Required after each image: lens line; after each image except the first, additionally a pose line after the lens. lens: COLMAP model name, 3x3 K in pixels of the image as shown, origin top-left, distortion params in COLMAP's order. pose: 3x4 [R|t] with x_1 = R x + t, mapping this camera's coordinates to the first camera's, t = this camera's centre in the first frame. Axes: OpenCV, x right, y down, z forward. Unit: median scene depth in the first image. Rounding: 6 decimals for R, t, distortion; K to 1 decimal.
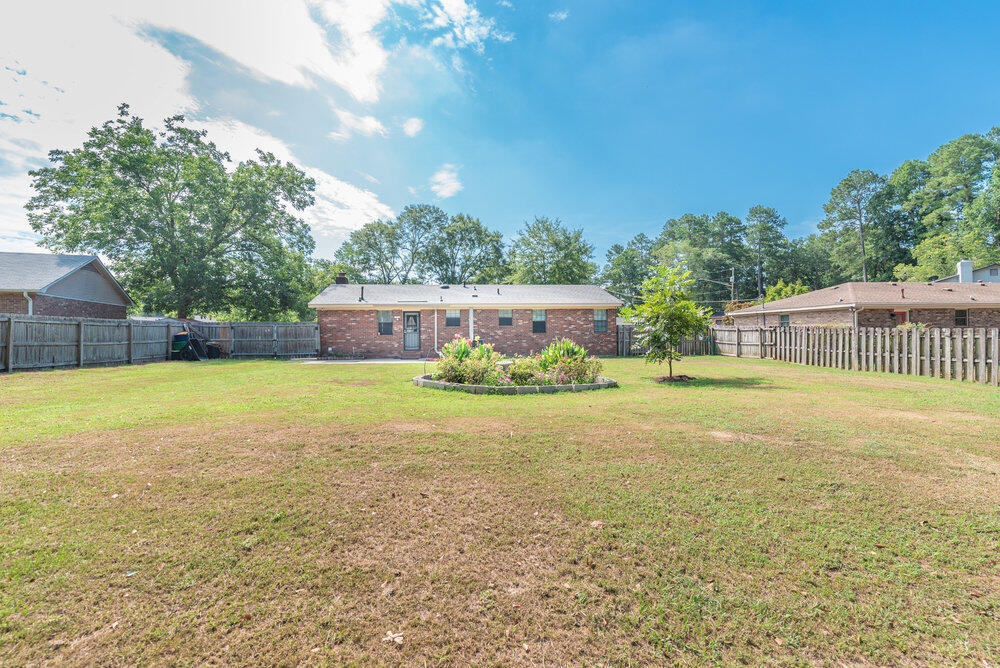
lens RADIAL K [[432.0, 0, 505.9], [0, 432.0, 329.1], [0, 0, 1]] dist [0.001161, 0.000506]
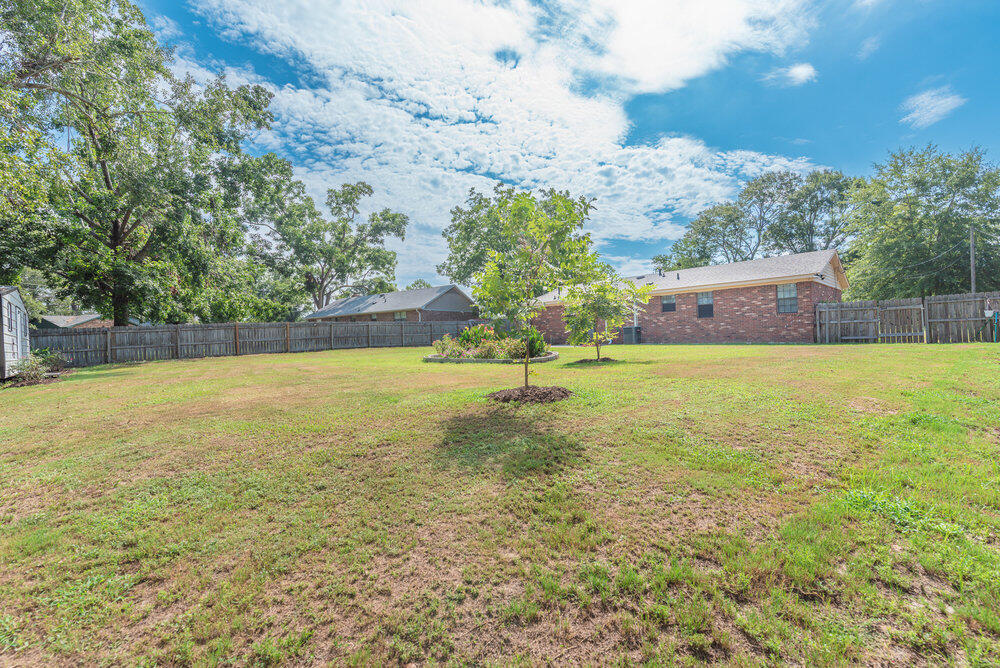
lens RADIAL K [[431.5, 0, 506.7], [0, 431.5, 334.5], [0, 0, 1]] dist [0.001149, 0.000259]
pose [[0.605796, -0.014330, -0.795491, 0.542486], [0.039987, 0.999123, 0.012453, 0.016329], [0.794614, -0.039353, 0.605838, 0.114004]]
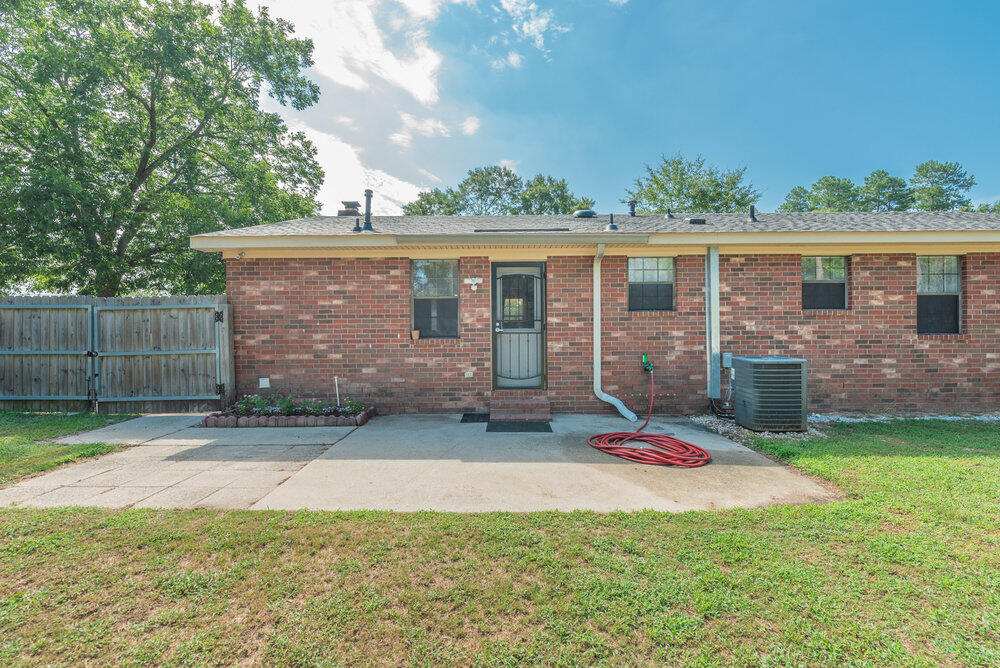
lens RADIAL K [[431.5, 0, 506.7], [0, 431.5, 334.5], [0, 0, 1]] dist [0.001149, 0.000259]
pose [[0.991432, 0.005732, -0.130495, -0.177354], [-0.003146, 0.999795, 0.020012, 0.003899], [0.130583, -0.019430, 0.991247, 0.660453]]
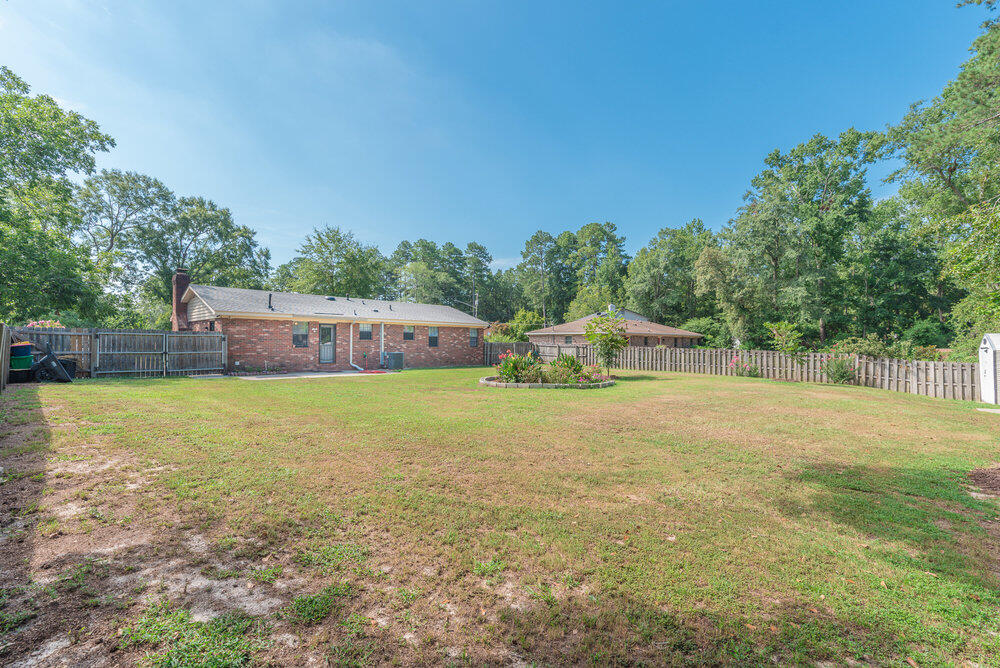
lens RADIAL K [[431.5, 0, 506.7], [0, 431.5, 334.5], [0, 0, 1]] dist [0.001149, 0.000259]
pose [[0.768479, 0.028282, 0.639249, -0.508067], [-0.020688, 0.999599, -0.019355, -0.005701], [-0.639540, 0.001649, 0.768756, -0.016203]]
